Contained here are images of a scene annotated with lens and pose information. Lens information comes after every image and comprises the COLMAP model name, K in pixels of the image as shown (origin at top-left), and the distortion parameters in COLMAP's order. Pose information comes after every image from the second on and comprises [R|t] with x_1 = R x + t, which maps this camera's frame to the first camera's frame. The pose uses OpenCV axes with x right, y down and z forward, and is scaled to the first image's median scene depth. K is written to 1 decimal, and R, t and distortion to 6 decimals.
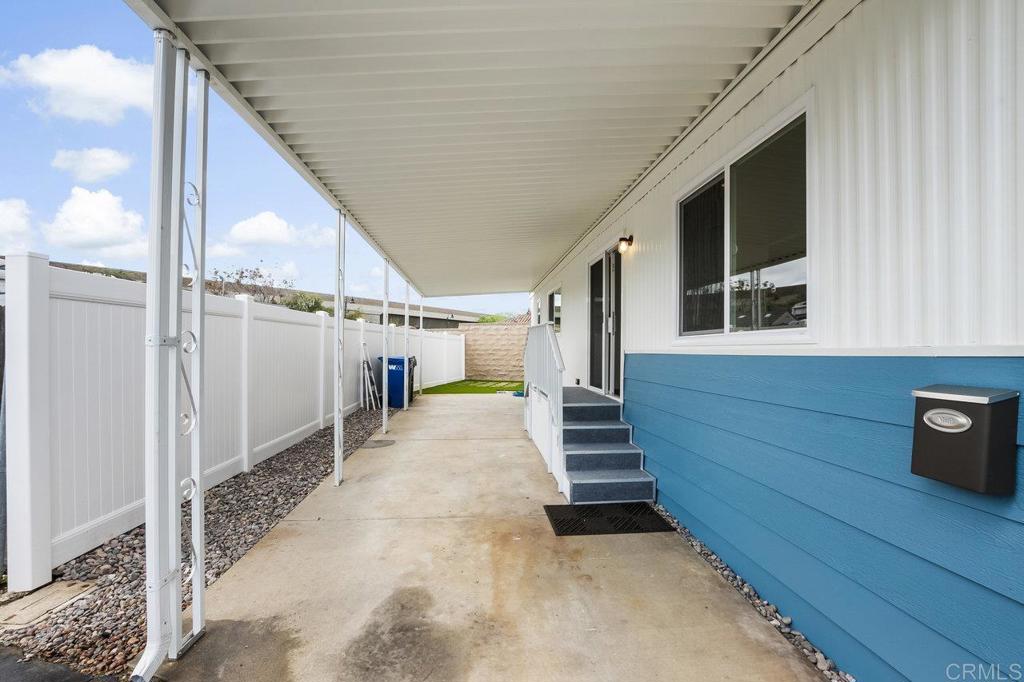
lens RADIAL K [[458.0, 0, 512.5], [0, 458.0, 344.9], [0, 0, 1]] dist [-0.002780, 0.000808]
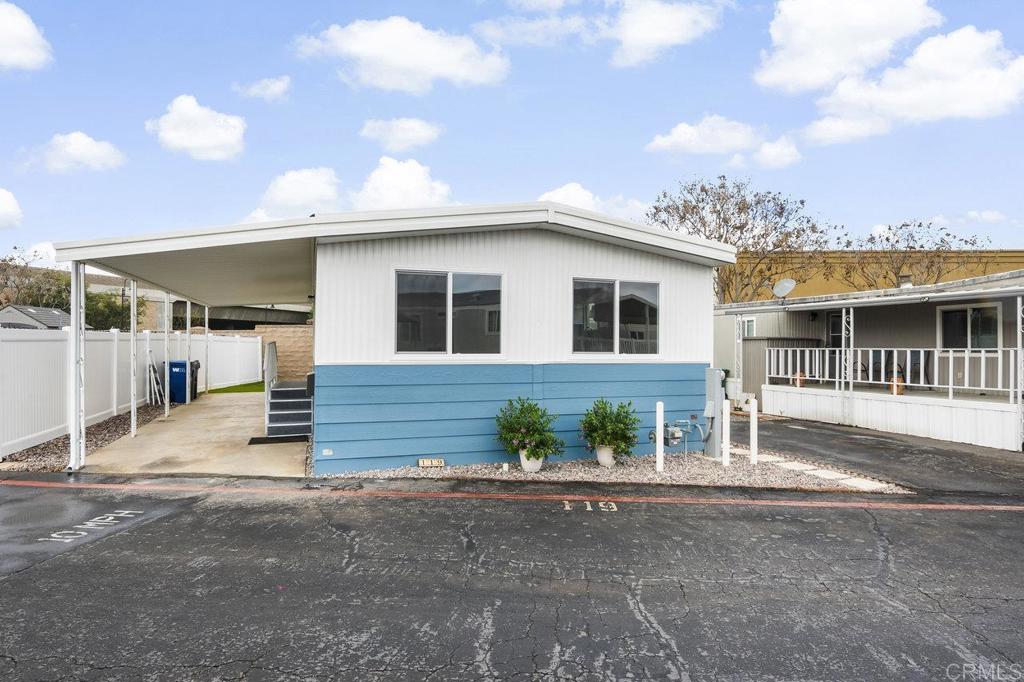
lens RADIAL K [[567.2, 0, 504.8], [0, 567.2, 343.3], [0, 0, 1]] dist [-0.015154, 0.001600]
pose [[0.969282, -0.002768, 0.245938, 0.246084], [0.001312, 0.999981, 0.006083, -0.033493], [-0.245950, -0.005573, 0.969266, -0.760558]]
